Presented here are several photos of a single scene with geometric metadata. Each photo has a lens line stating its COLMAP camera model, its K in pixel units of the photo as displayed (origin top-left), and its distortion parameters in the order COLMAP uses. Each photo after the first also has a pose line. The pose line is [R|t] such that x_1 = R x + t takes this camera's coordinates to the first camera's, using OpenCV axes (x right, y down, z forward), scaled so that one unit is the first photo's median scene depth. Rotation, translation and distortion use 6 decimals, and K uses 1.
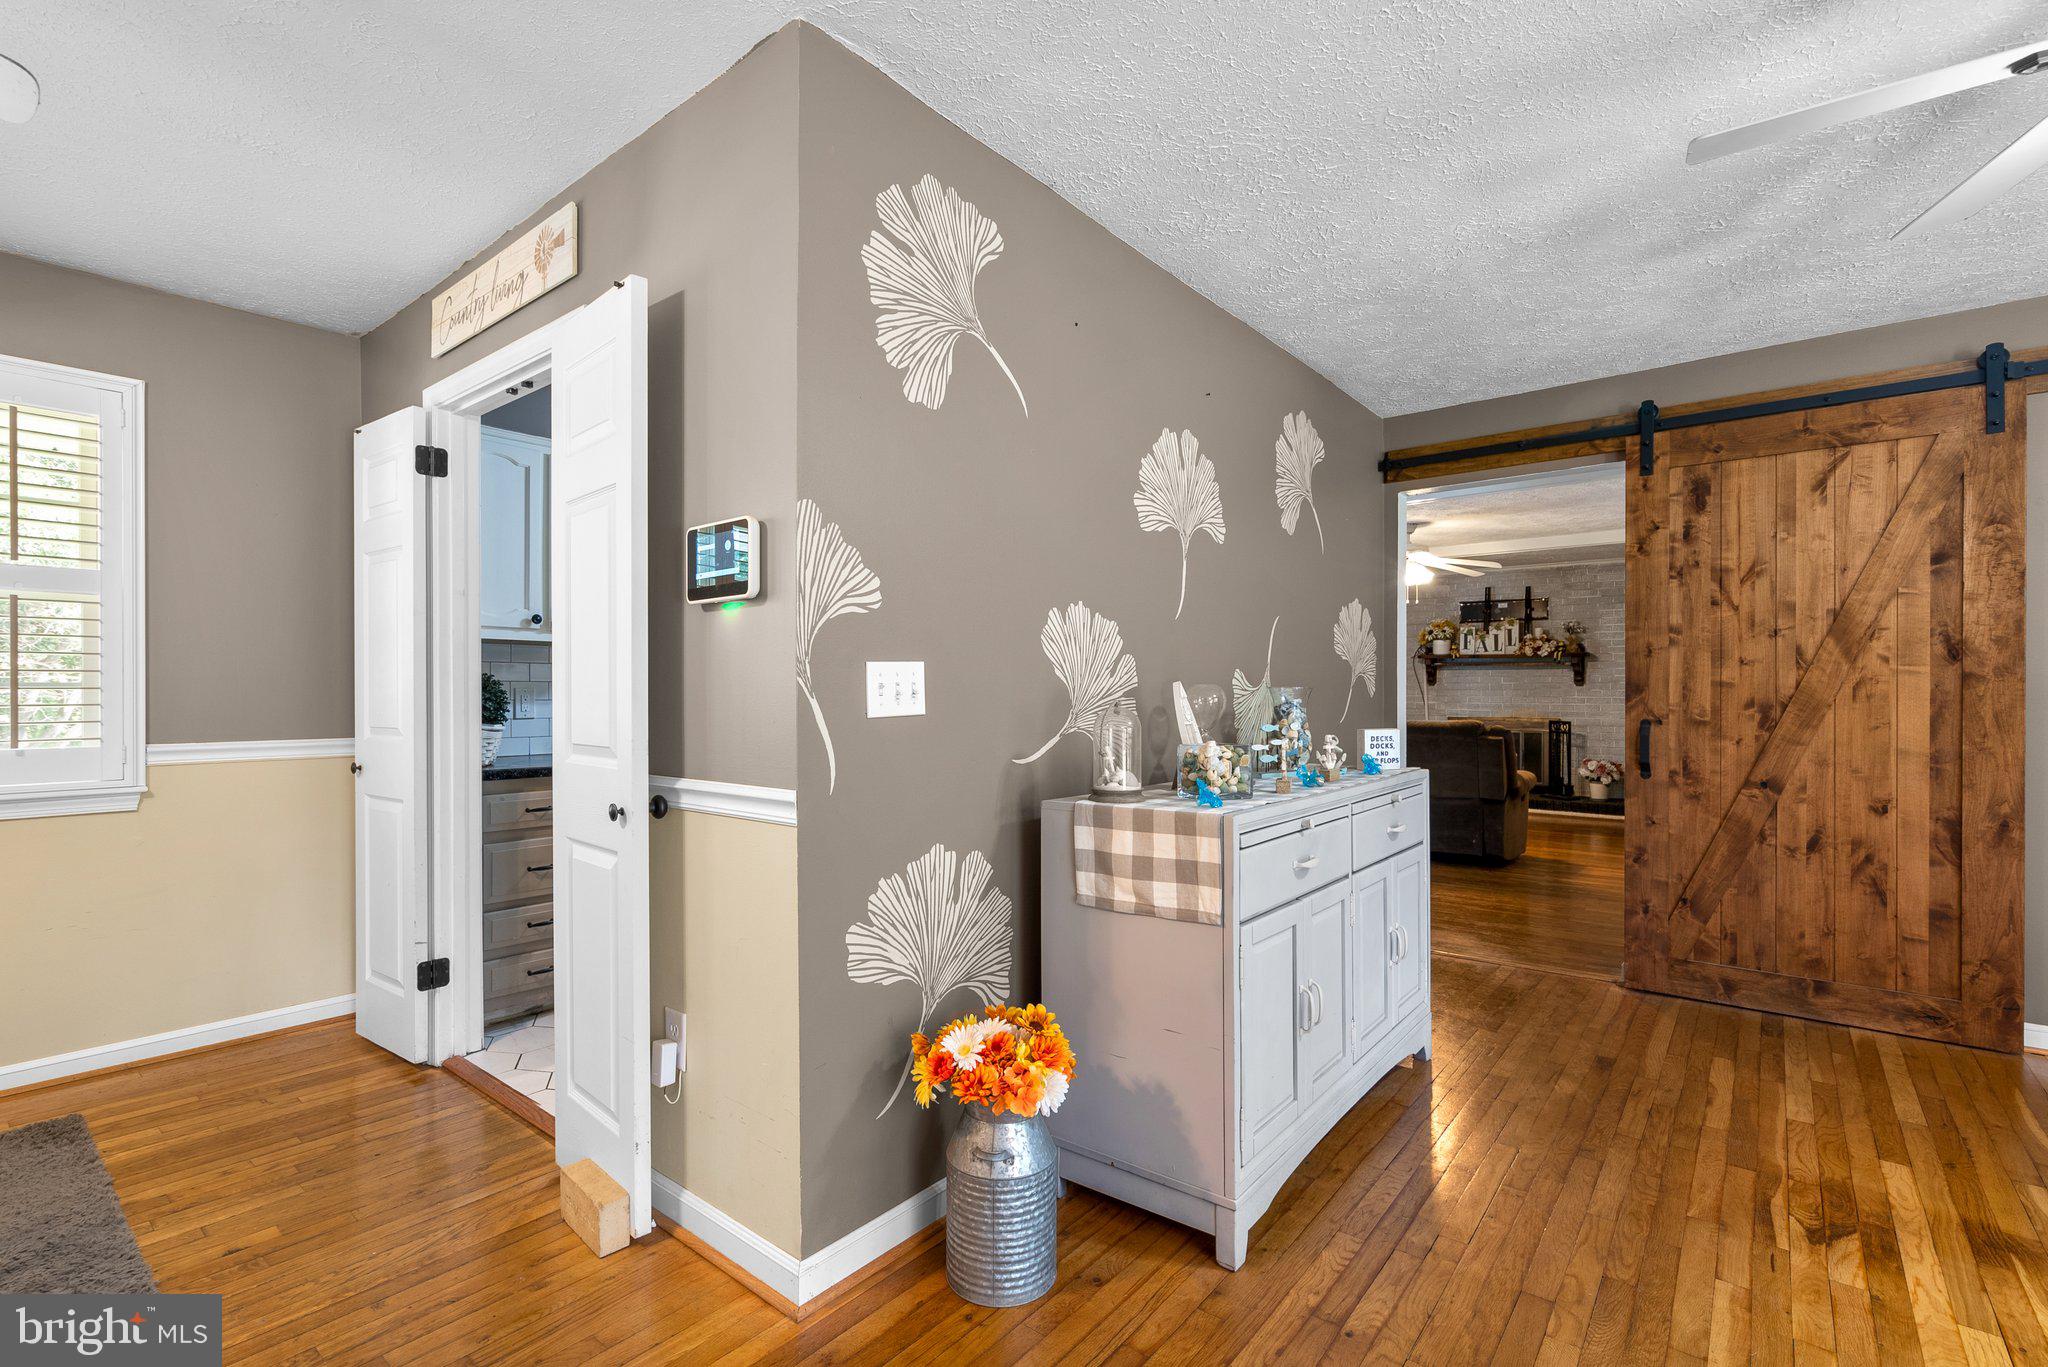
lens RADIAL K [[930.5, 0, 1018.1], [0, 930.5, 696.7], [0, 0, 1]] dist [-0.000912, 0.000396]
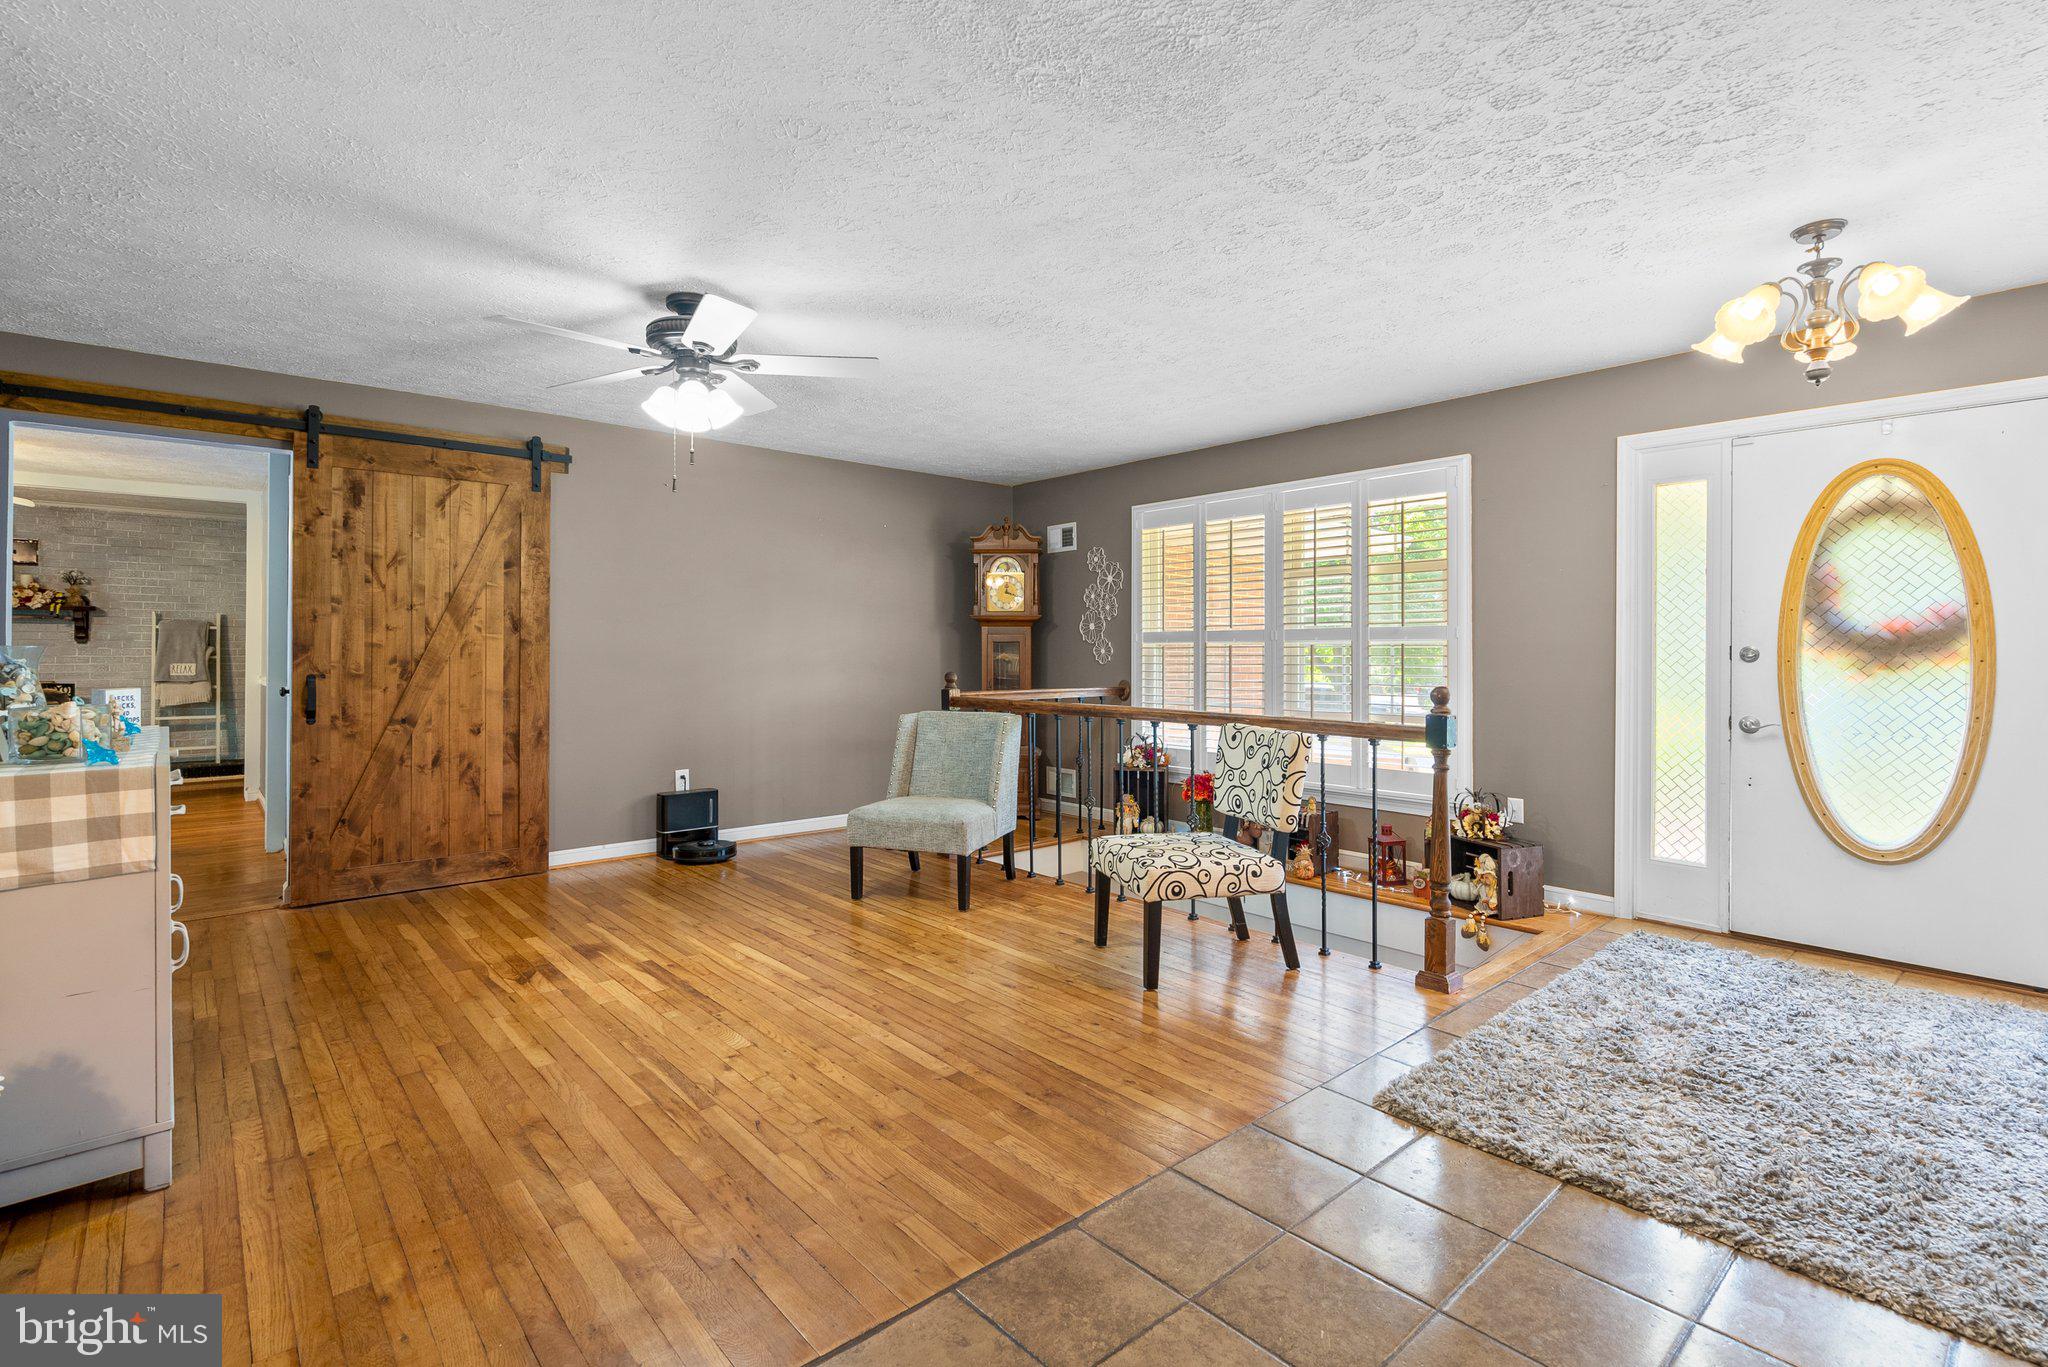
lens RADIAL K [[947.1, 0, 1025.0], [0, 947.1, 644.1], [0, 0, 1]] dist [0.000656, -0.000187]
pose [[0.157989, 0.008183, 0.987407, -0.425288], [0.003161, 0.999956, -0.008792, -0.000477], [-0.987436, 0.004510, 0.157956, -0.097124]]
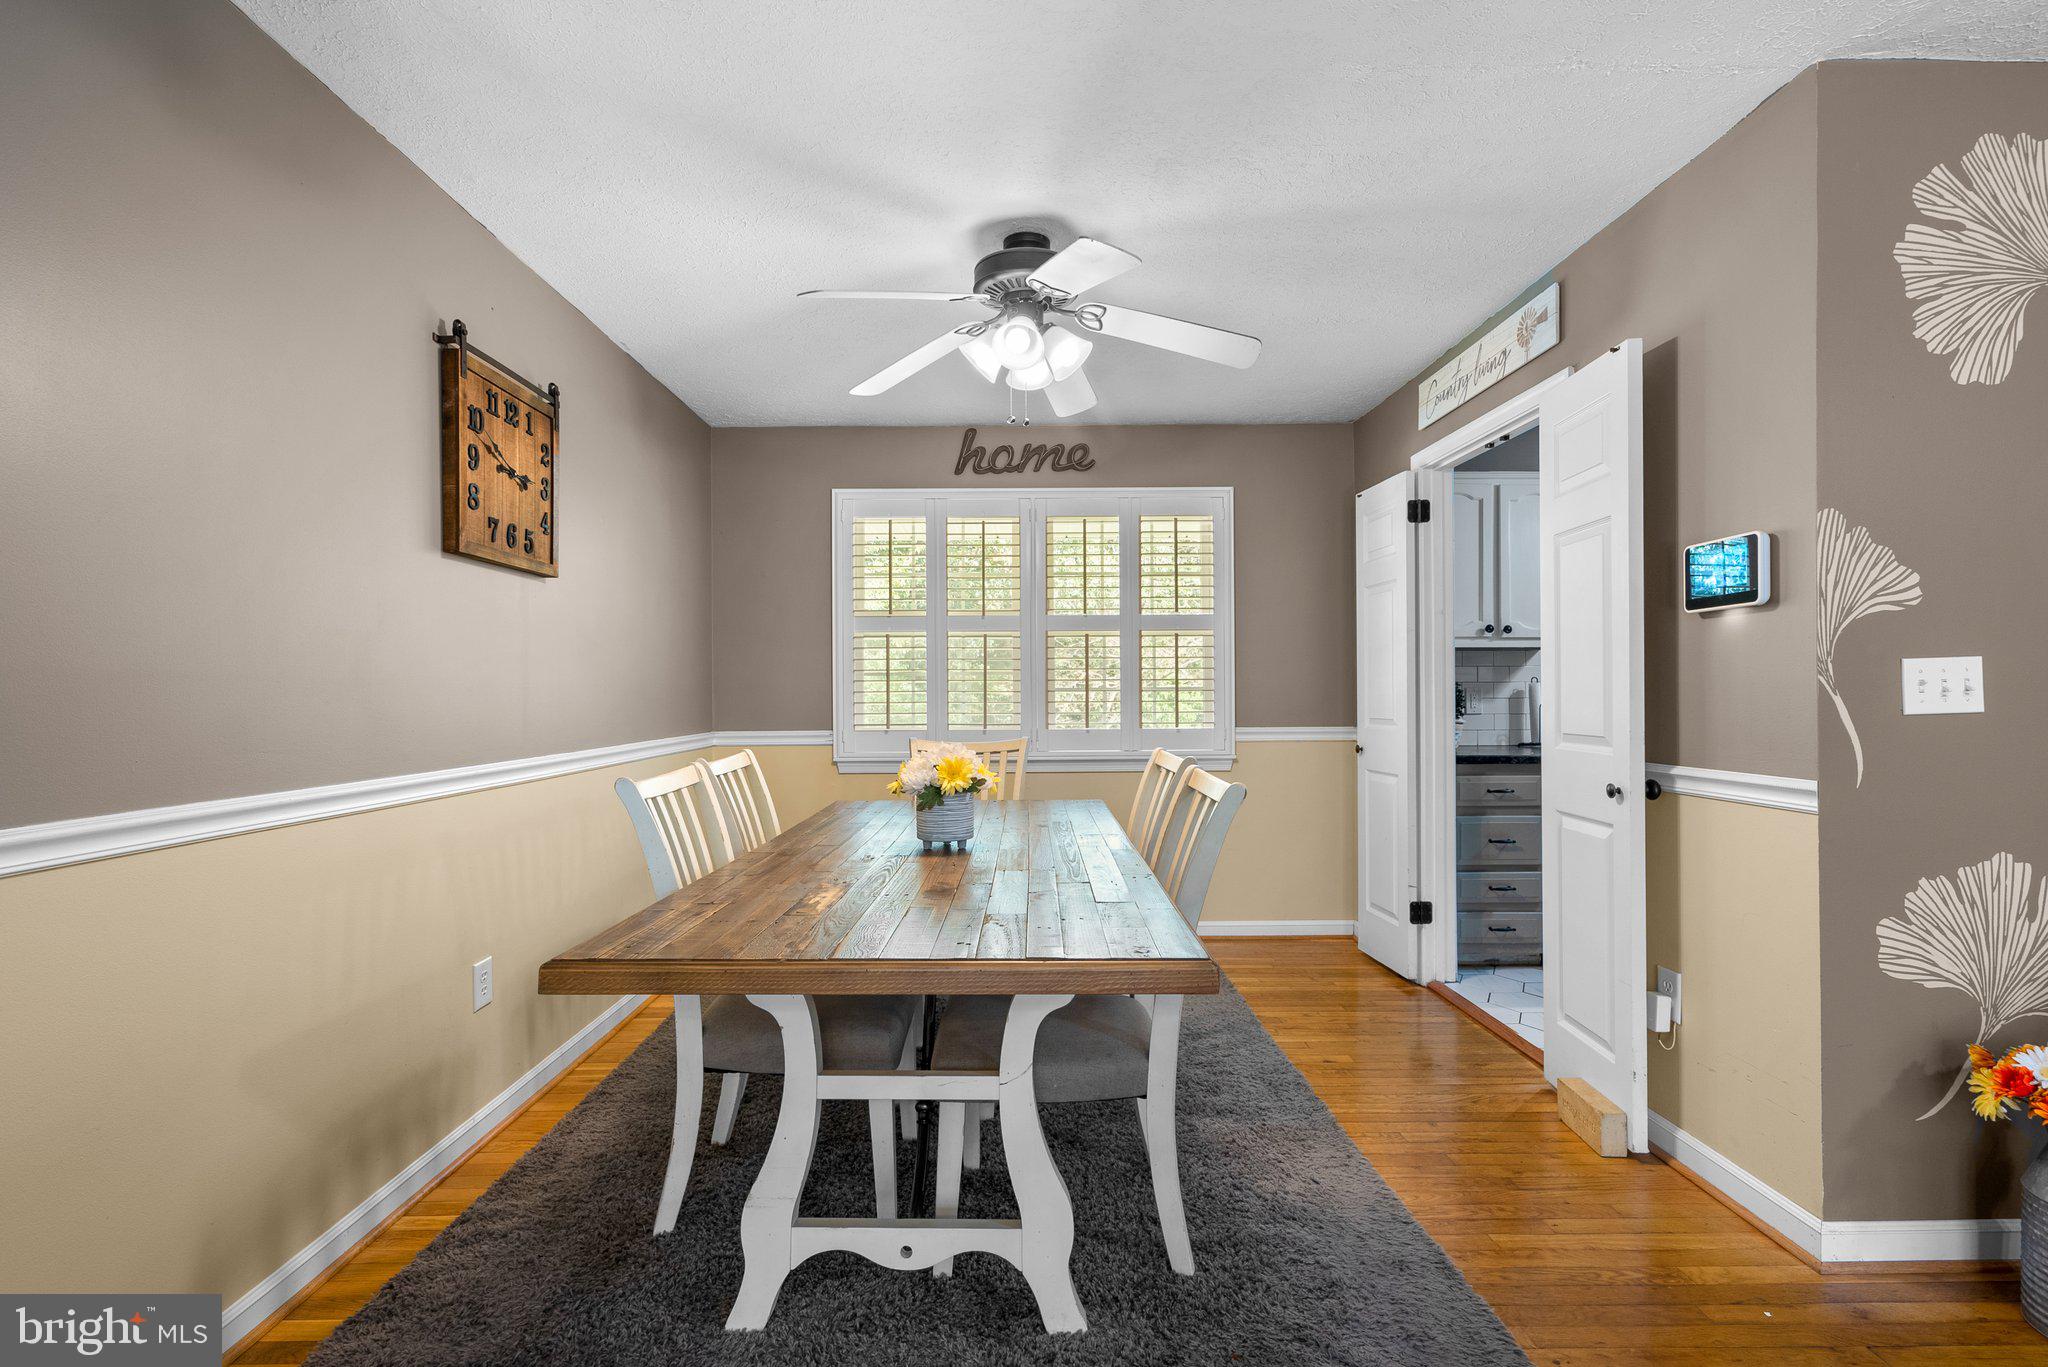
lens RADIAL K [[930.5, 0, 1018.1], [0, 930.5, 696.7], [0, 0, 1]] dist [-0.000912, 0.000396]
pose [[0.642615, -0.002273, -0.766186, -0.004379], [0.003272, 0.999995, -0.000223, 0.000318], [0.766182, -0.002364, 0.642619, -0.225935]]
